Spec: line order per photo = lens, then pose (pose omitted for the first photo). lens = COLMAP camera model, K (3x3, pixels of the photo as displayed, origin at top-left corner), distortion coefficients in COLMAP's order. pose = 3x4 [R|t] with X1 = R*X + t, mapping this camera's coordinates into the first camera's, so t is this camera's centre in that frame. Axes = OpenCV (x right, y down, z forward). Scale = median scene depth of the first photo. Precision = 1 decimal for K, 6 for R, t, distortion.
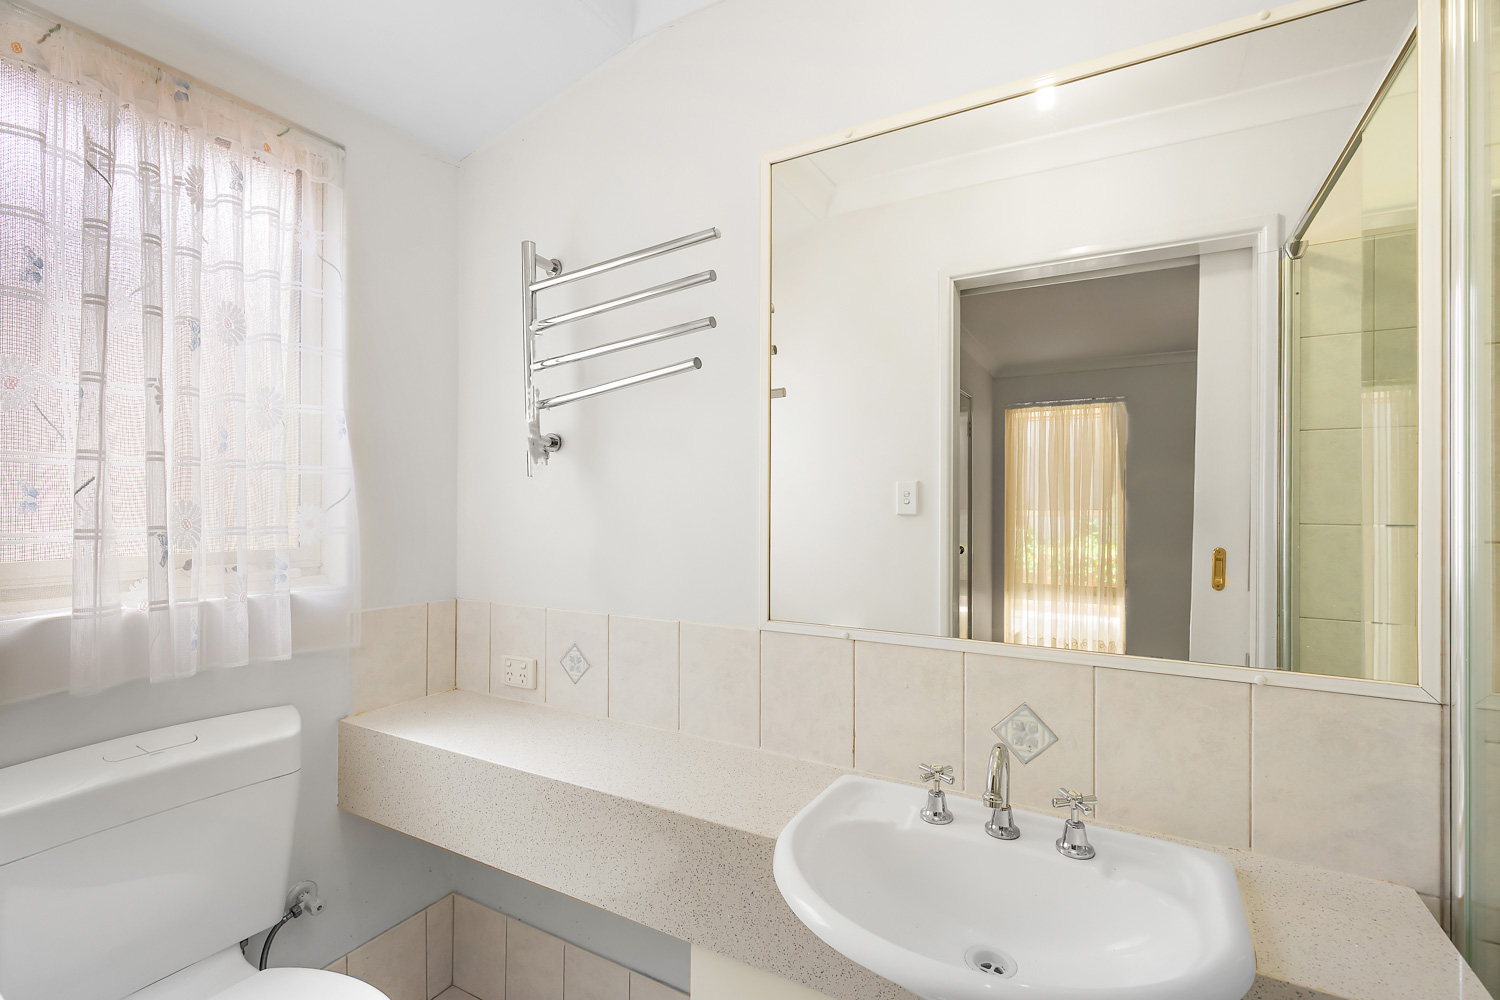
lens RADIAL K [[677.7, 0, 761.1], [0, 677.7, 501.6], [0, 0, 1]] dist [0.007658, -0.001156]
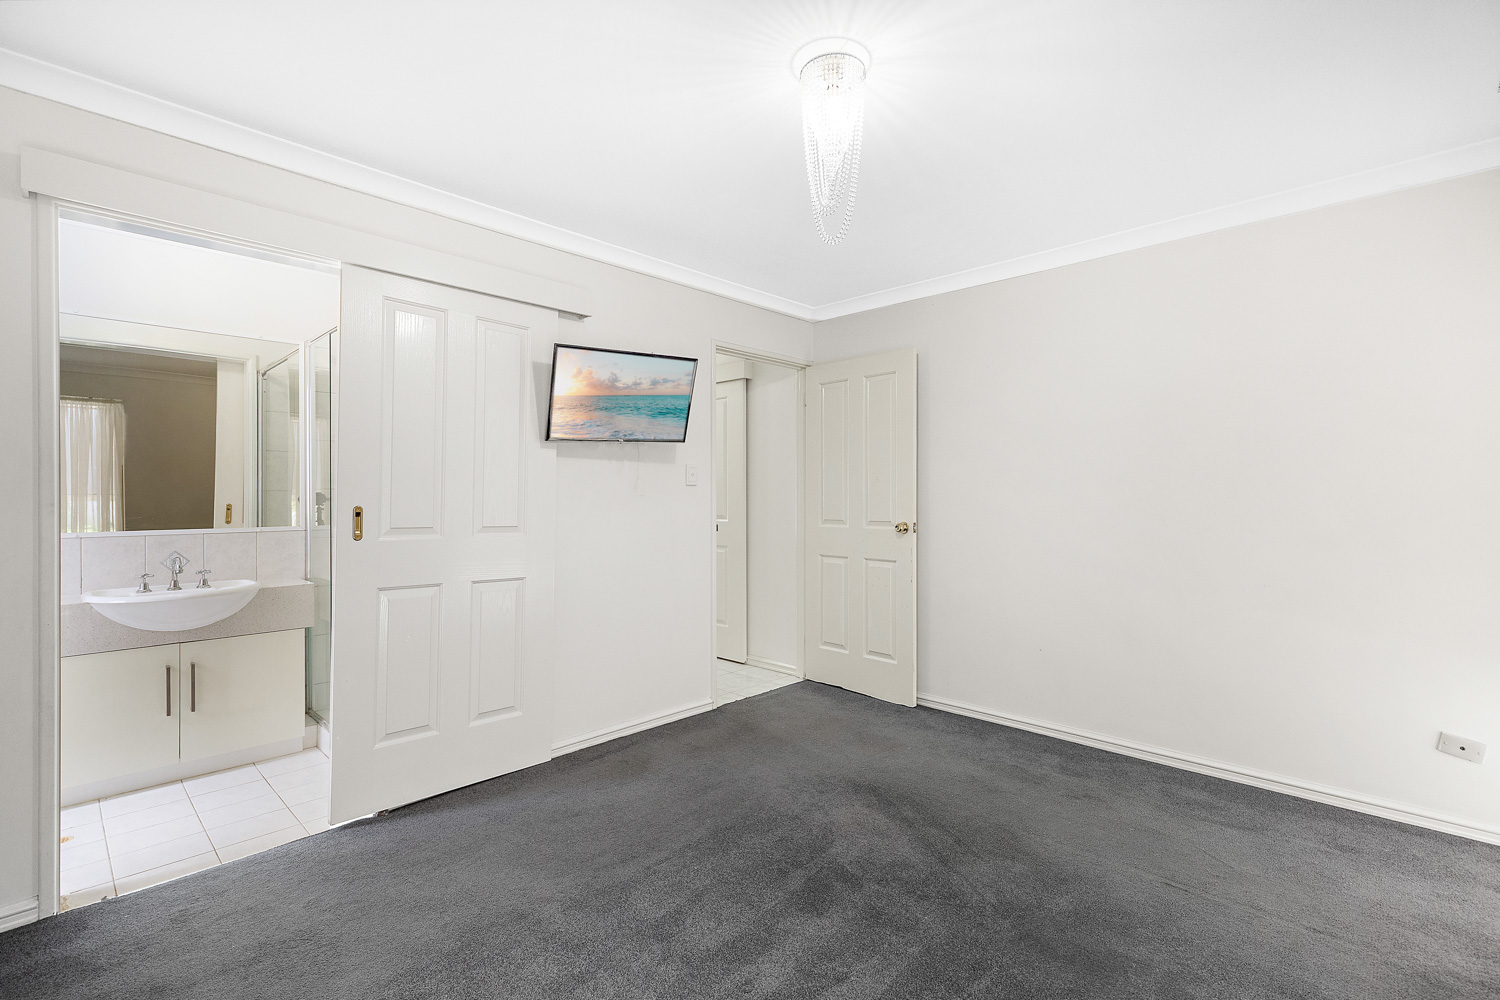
lens RADIAL K [[677.7, 0, 761.7], [0, 677.7, 497.6], [0, 0, 1]] dist [0.007658, -0.001156]
pose [[0.250781, -0.005184, 0.968030, -0.997903], [-0.004587, 0.999968, 0.006543, 0.029627], [-0.968033, -0.006081, 0.250749, -1.179939]]
